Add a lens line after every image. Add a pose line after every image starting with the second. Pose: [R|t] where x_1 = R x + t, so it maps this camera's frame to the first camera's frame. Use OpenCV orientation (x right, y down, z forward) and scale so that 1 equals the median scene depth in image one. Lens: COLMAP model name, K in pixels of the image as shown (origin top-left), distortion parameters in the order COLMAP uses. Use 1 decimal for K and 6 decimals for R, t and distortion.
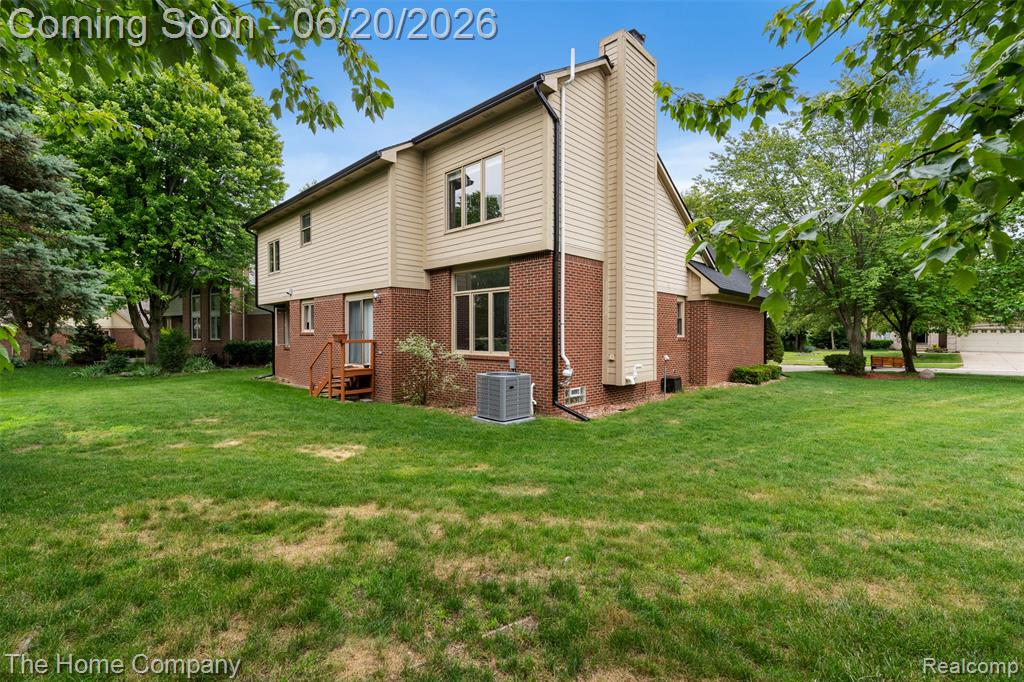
lens RADIAL K [[450.5, 0, 514.7], [0, 450.5, 336.3], [0, 0, 1]] dist [-0.000185, 0.000029]
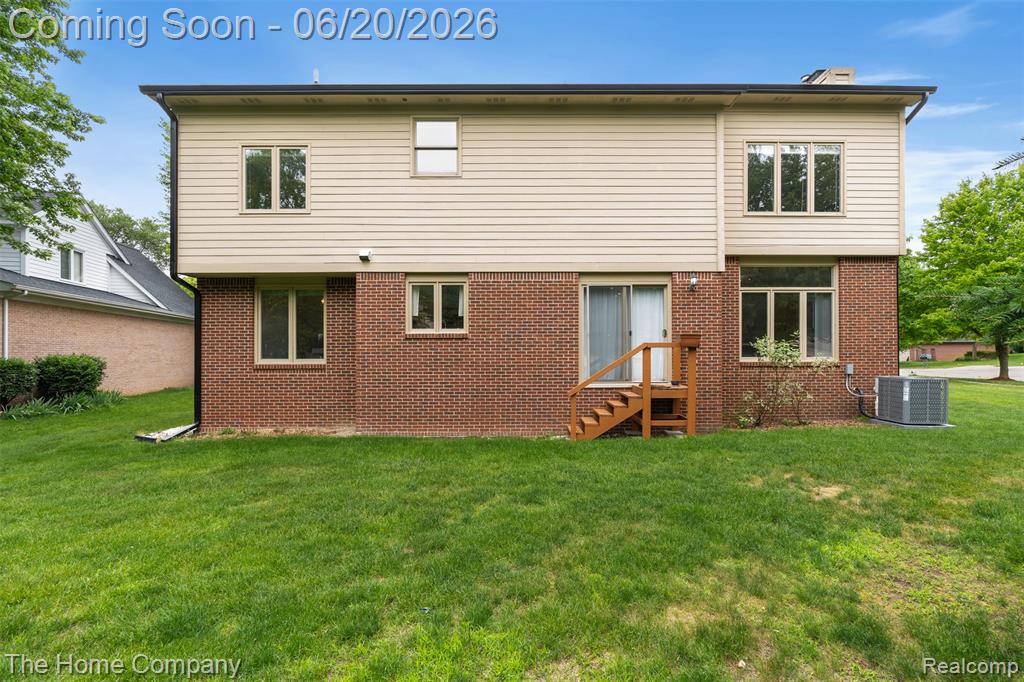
lens RADIAL K [[469.1, 0, 515.7], [0, 469.1, 354.3], [0, 0, 1]] dist [-0.002461, -0.000441]
pose [[0.720749, 0.001977, 0.693194, -0.964411], [0.006386, 0.999935, -0.009492, 0.028090], [-0.693167, 0.011269, 0.720689, 0.624690]]
